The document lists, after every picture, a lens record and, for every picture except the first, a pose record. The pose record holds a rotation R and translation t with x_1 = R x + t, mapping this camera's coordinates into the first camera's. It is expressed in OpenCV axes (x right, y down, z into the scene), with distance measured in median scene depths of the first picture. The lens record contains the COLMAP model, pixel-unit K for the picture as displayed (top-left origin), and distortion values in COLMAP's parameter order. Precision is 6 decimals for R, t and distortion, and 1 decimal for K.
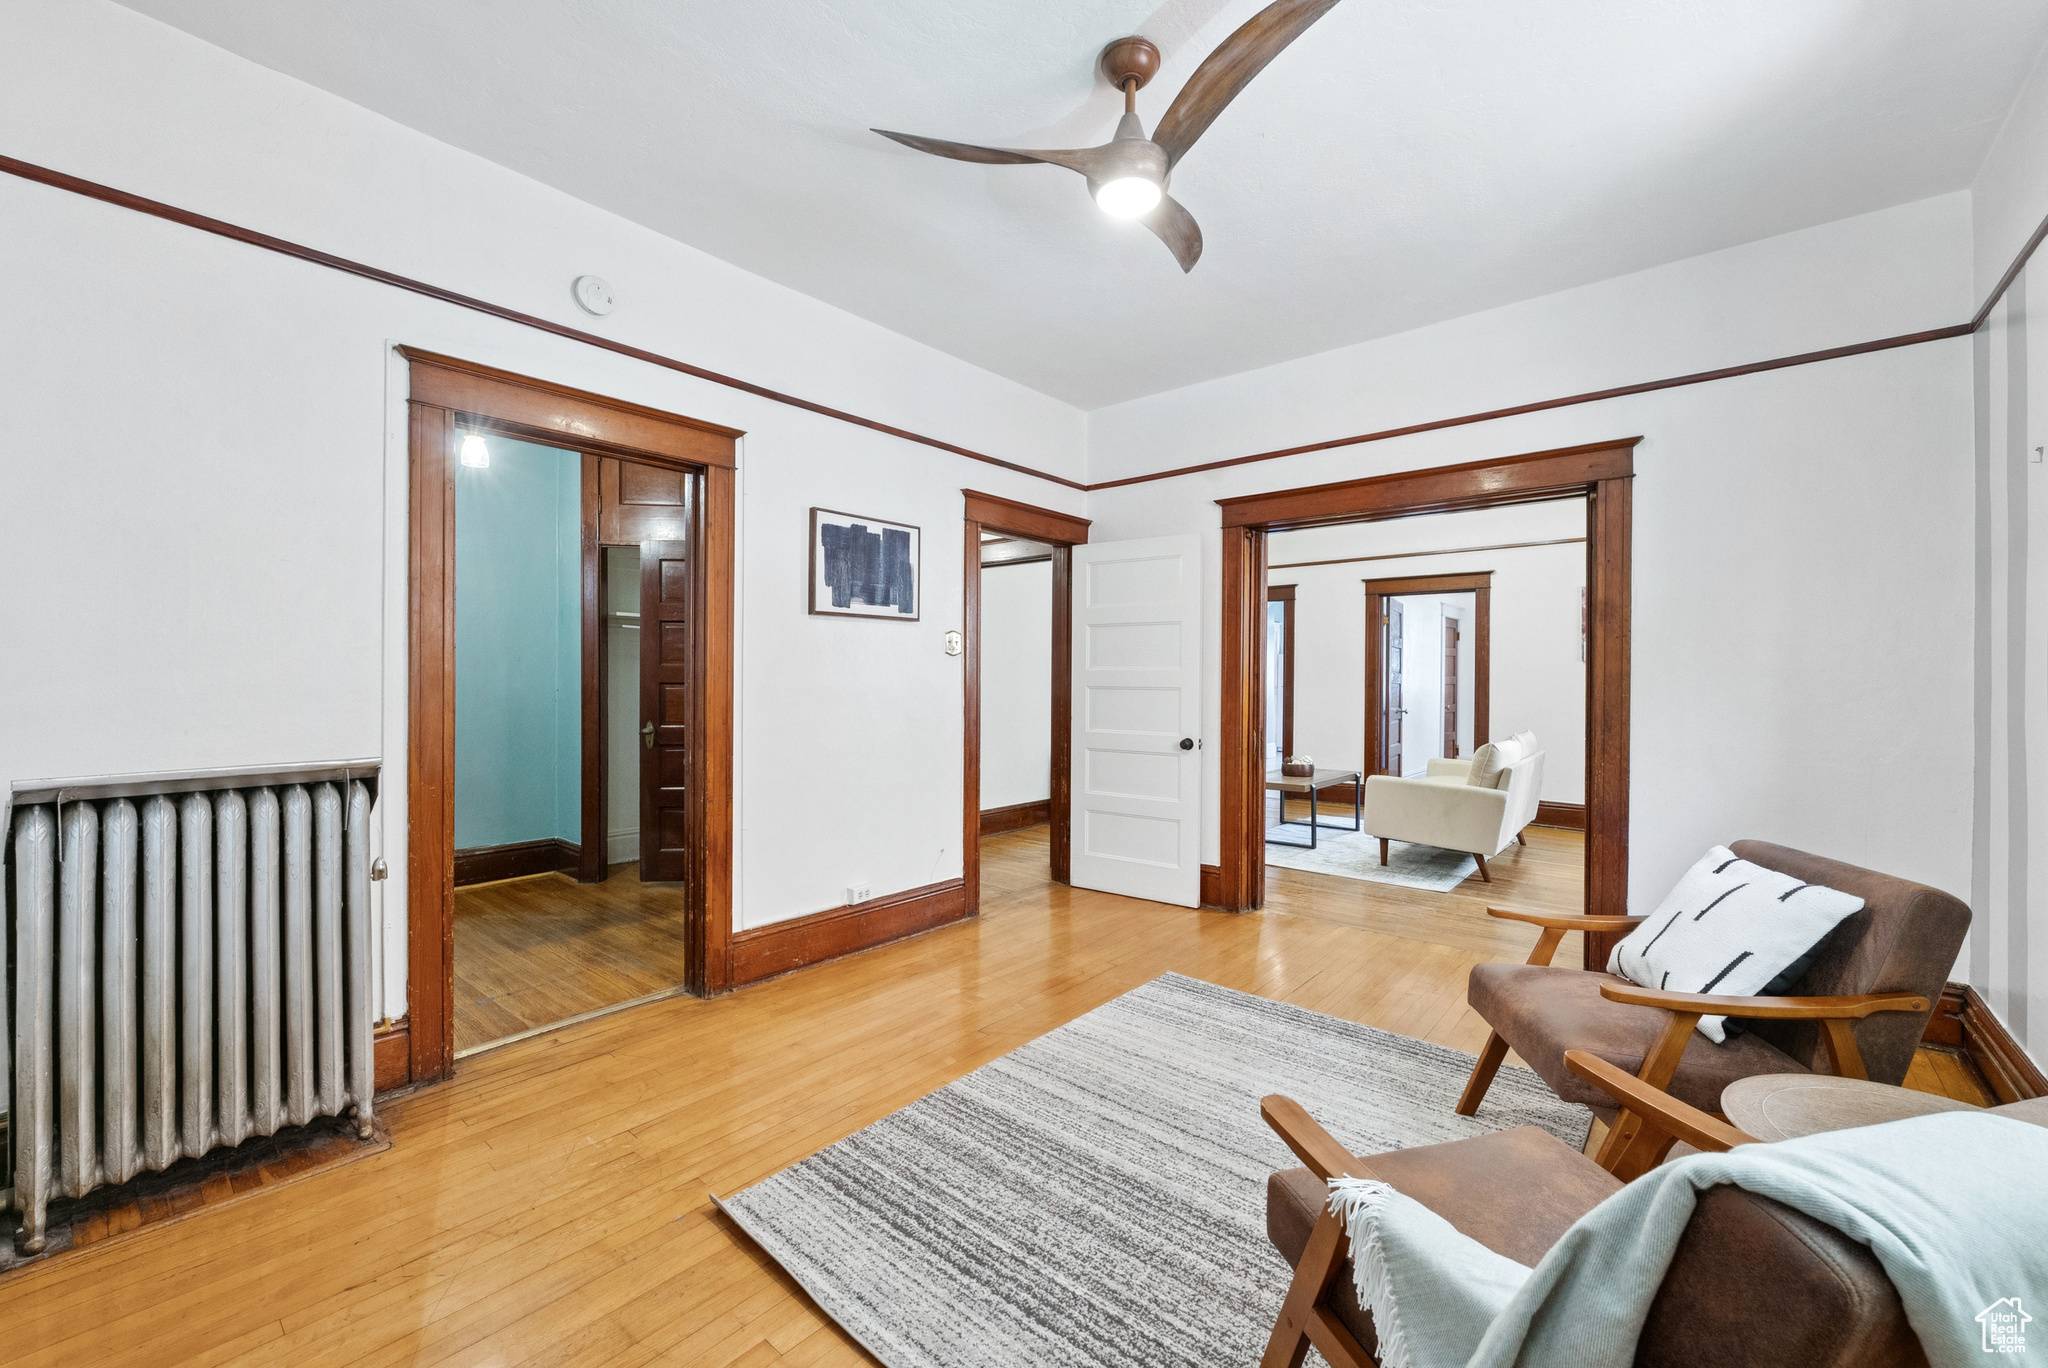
lens RADIAL K [[825.4, 0, 1018.4], [0, 825.4, 683.6], [0, 0, 1]] dist [-0.001607, -0.000506]
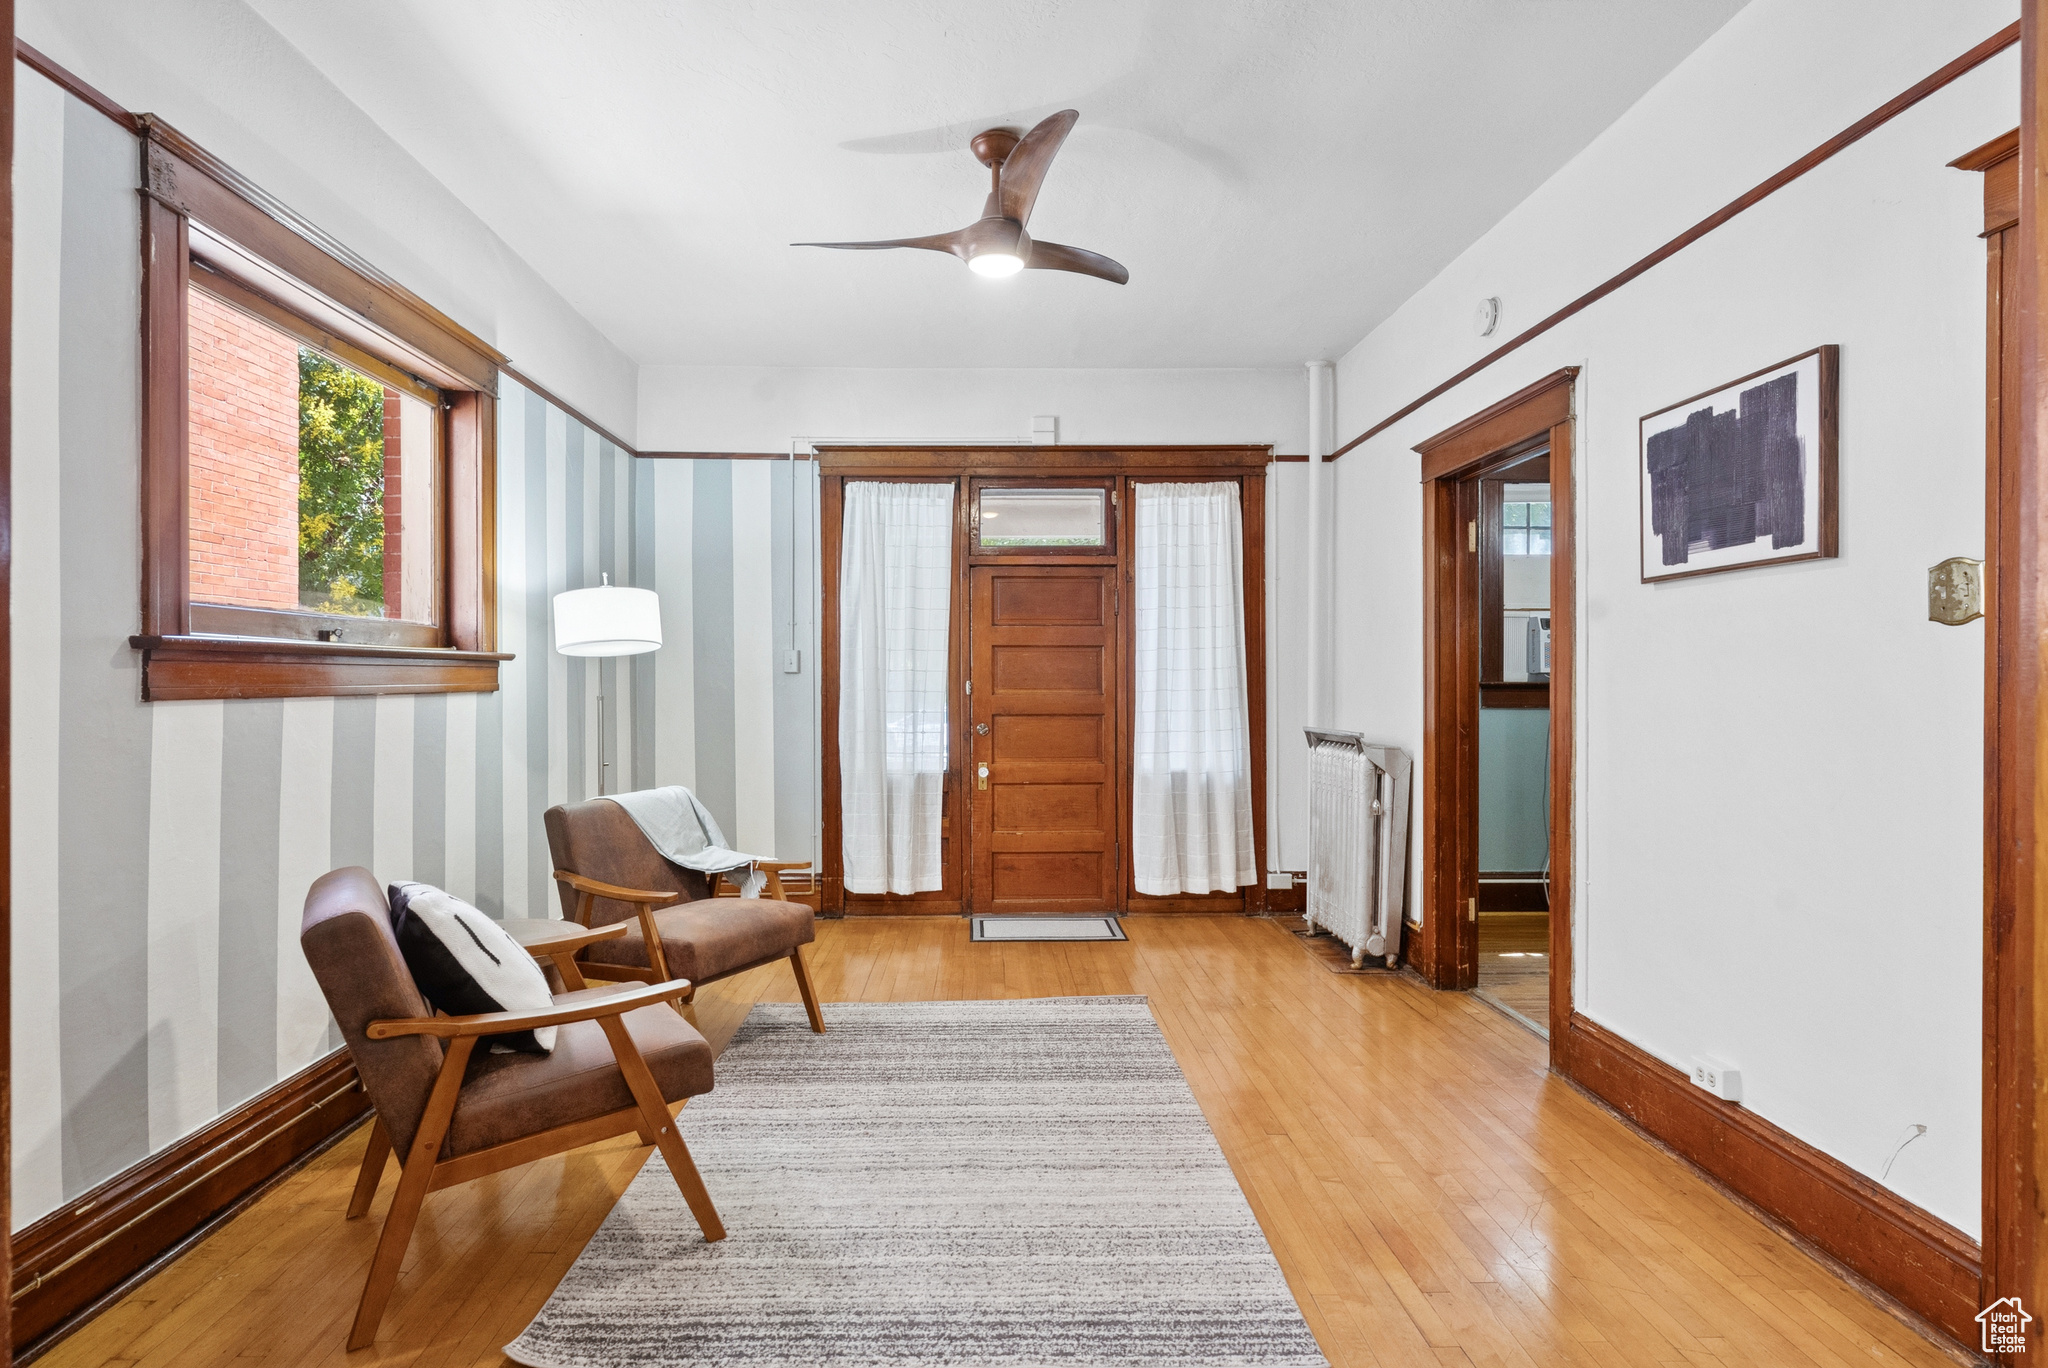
lens RADIAL K [[1012.8, 0, 986.7], [0, 1012.8, 684.3], [0, 0, 1]] dist [-0.006573, -0.001075]
pose [[-0.752913, -0.002140, -0.658116, 0.728582], [-0.009189, 0.999931, 0.007261, -0.008009], [0.658056, 0.011514, -0.752881, 1.402118]]
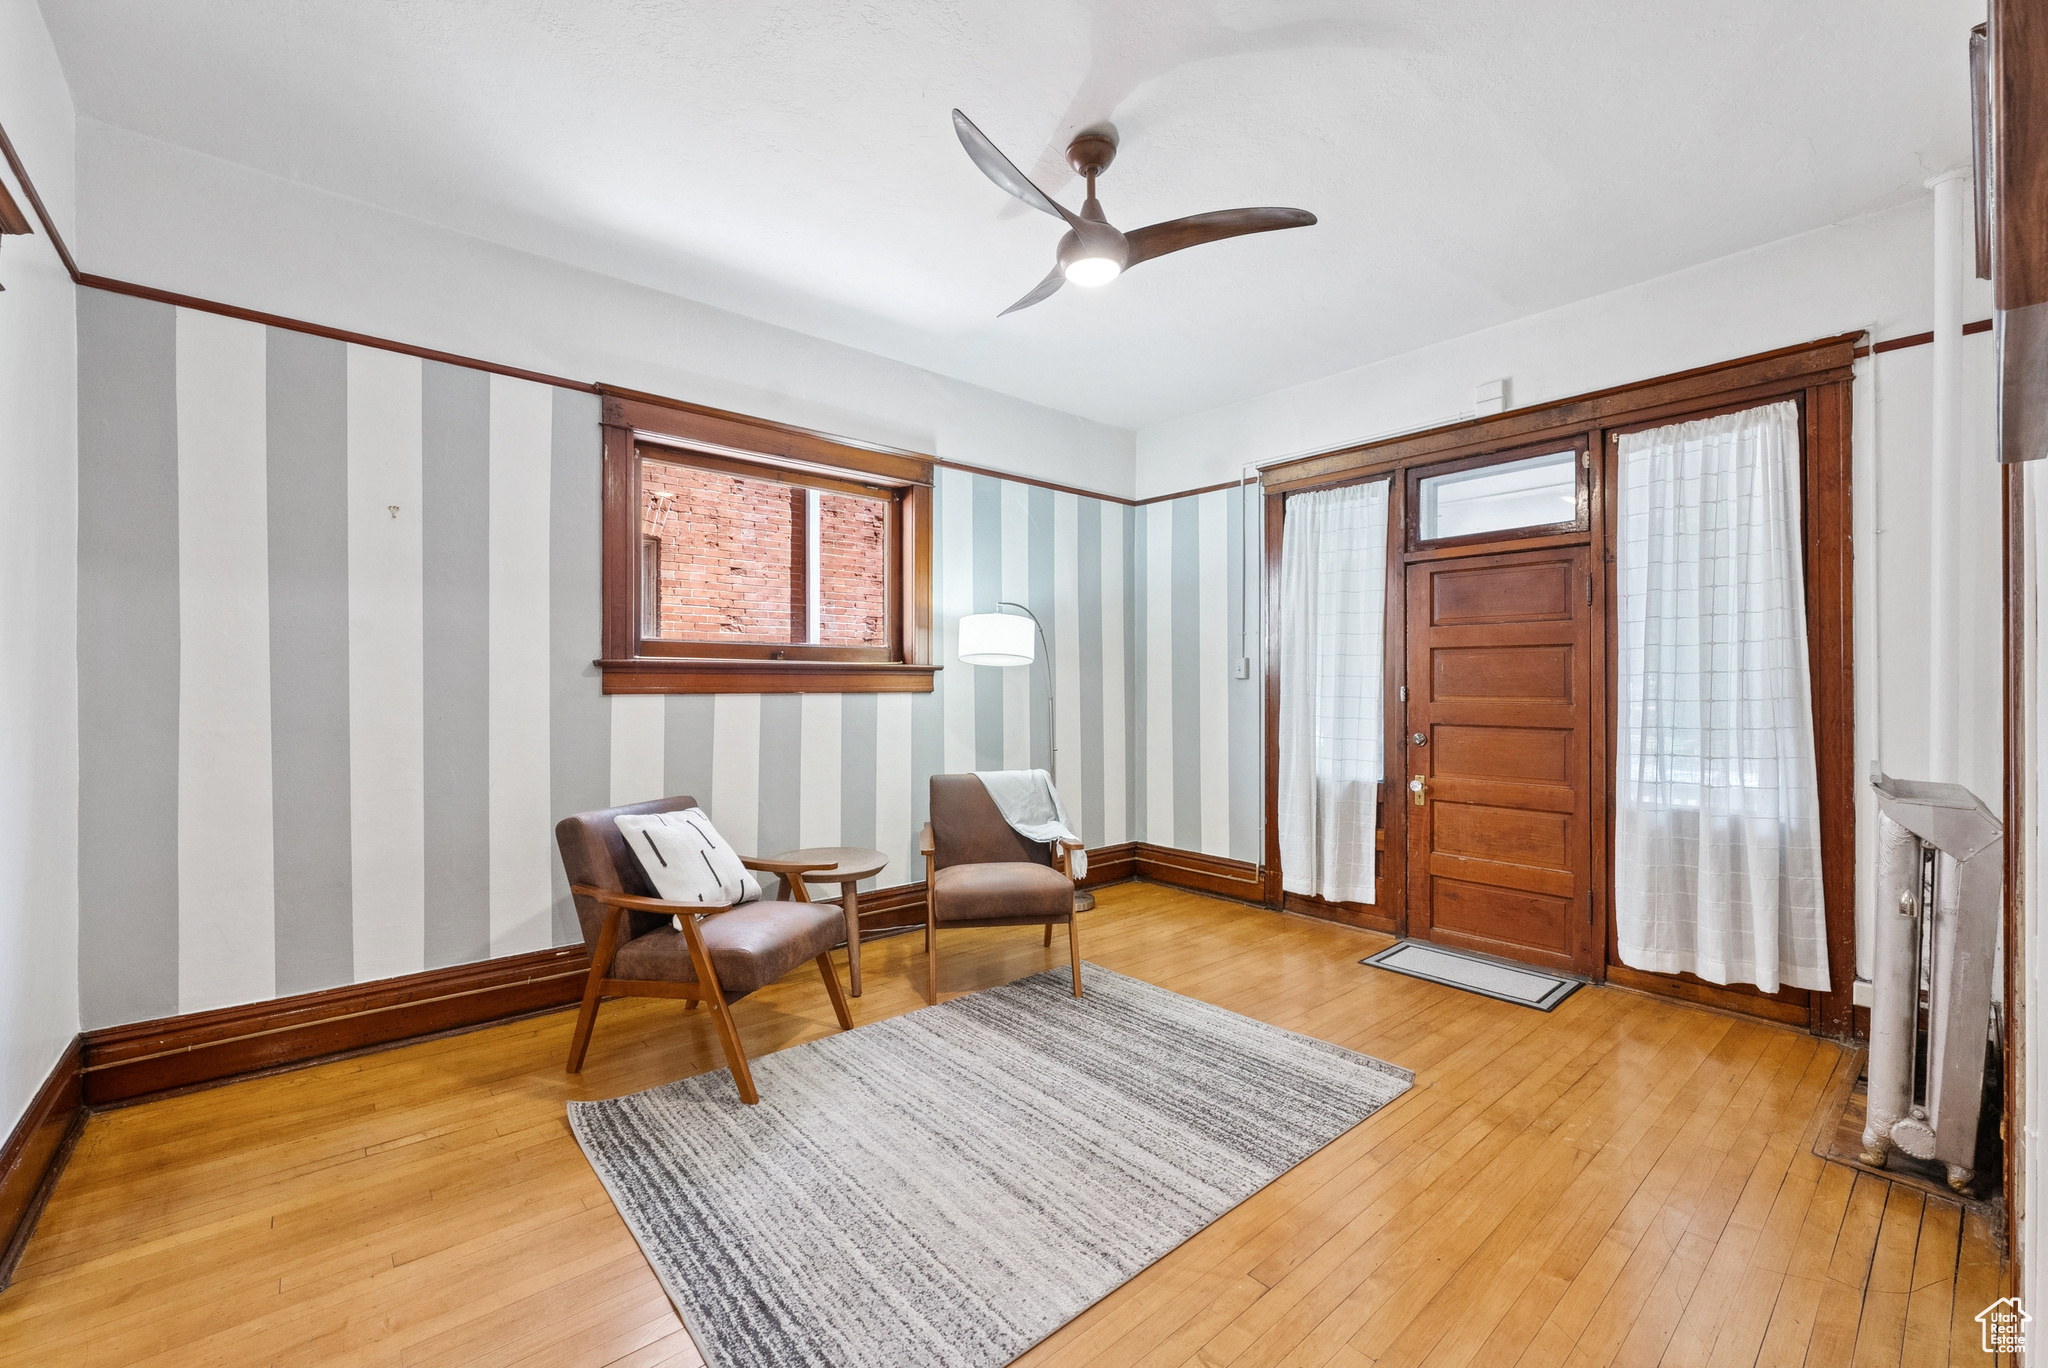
lens RADIAL K [[825.4, 0, 1028.1], [0, 825.4, 685.0], [0, 0, 1]] dist [-0.001607, -0.000506]
pose [[-0.989308, -0.008156, 0.145612, 0.035583], [-0.006793, 0.999928, 0.009856, -0.012799], [-0.145682, 0.008761, -0.989293, 1.471379]]
